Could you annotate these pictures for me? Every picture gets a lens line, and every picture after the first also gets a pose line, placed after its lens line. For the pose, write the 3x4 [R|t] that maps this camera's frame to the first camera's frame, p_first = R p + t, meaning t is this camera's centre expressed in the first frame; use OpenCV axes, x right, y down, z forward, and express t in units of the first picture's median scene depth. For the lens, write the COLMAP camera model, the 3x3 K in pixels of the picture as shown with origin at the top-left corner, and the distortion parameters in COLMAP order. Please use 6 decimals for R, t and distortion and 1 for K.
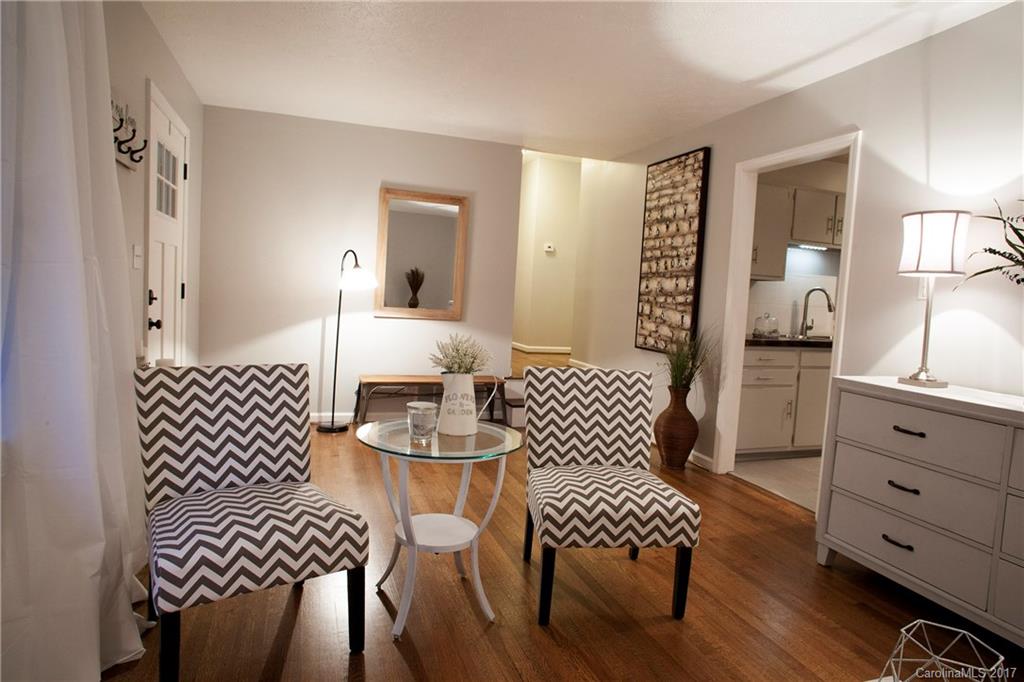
lens RADIAL K [[583.6, 0, 514.3], [0, 583.6, 340.6], [0, 0, 1]] dist [-0.063283, 0.026475]
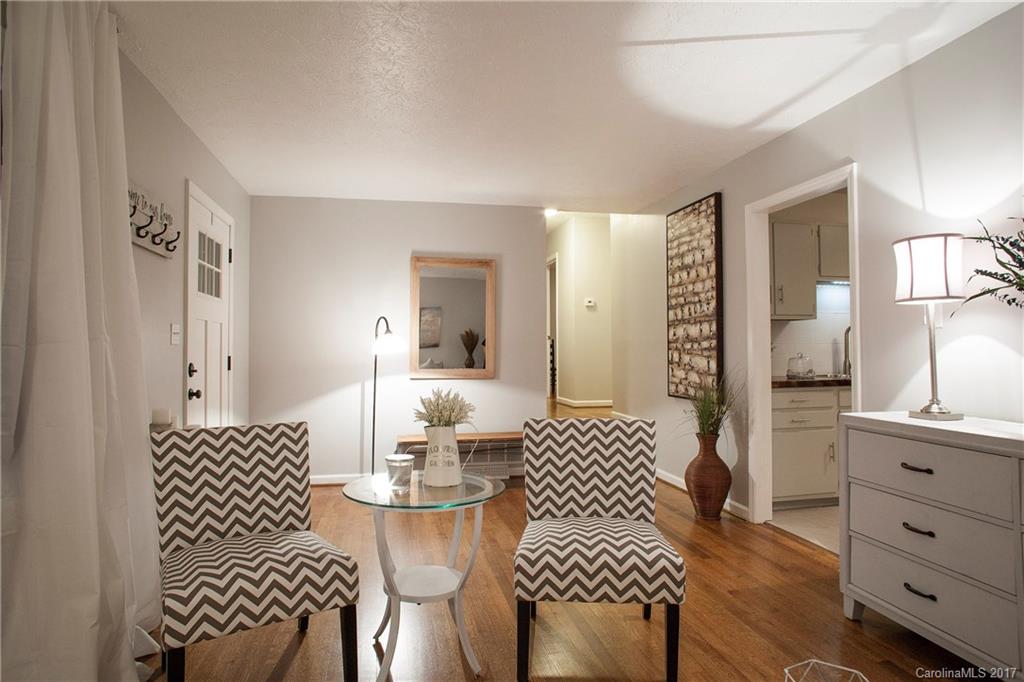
lens RADIAL K [[583.6, 0, 512.5], [0, 583.6, 336.8], [0, 0, 1]] dist [-0.063283, 0.026475]
pose [[0.990439, -0.060298, -0.124075, 0.092201], [0.046774, 0.992923, -0.109165, 0.008749], [0.129779, 0.102318, 0.986250, -0.017483]]
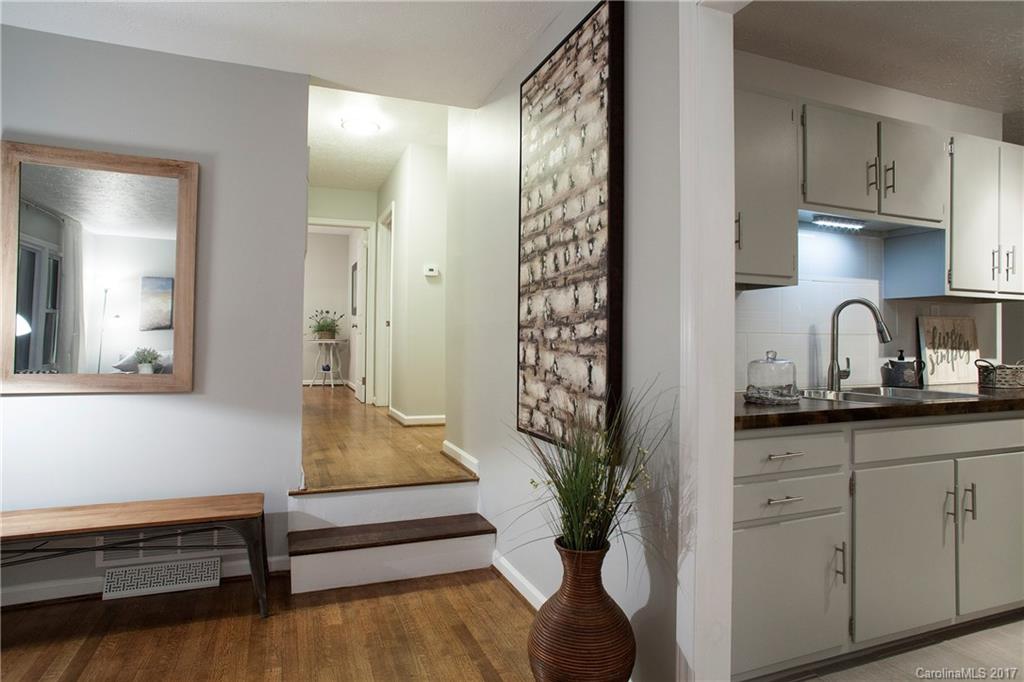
lens RADIAL K [[583.6, 0, 511.1], [0, 583.6, 338.8], [0, 0, 1]] dist [-0.063283, 0.026475]
pose [[0.998158, -0.044180, 0.041581, 0.228460], [0.047574, 0.995284, -0.084540, -0.031209], [-0.037650, 0.086362, 0.995552, 0.596287]]
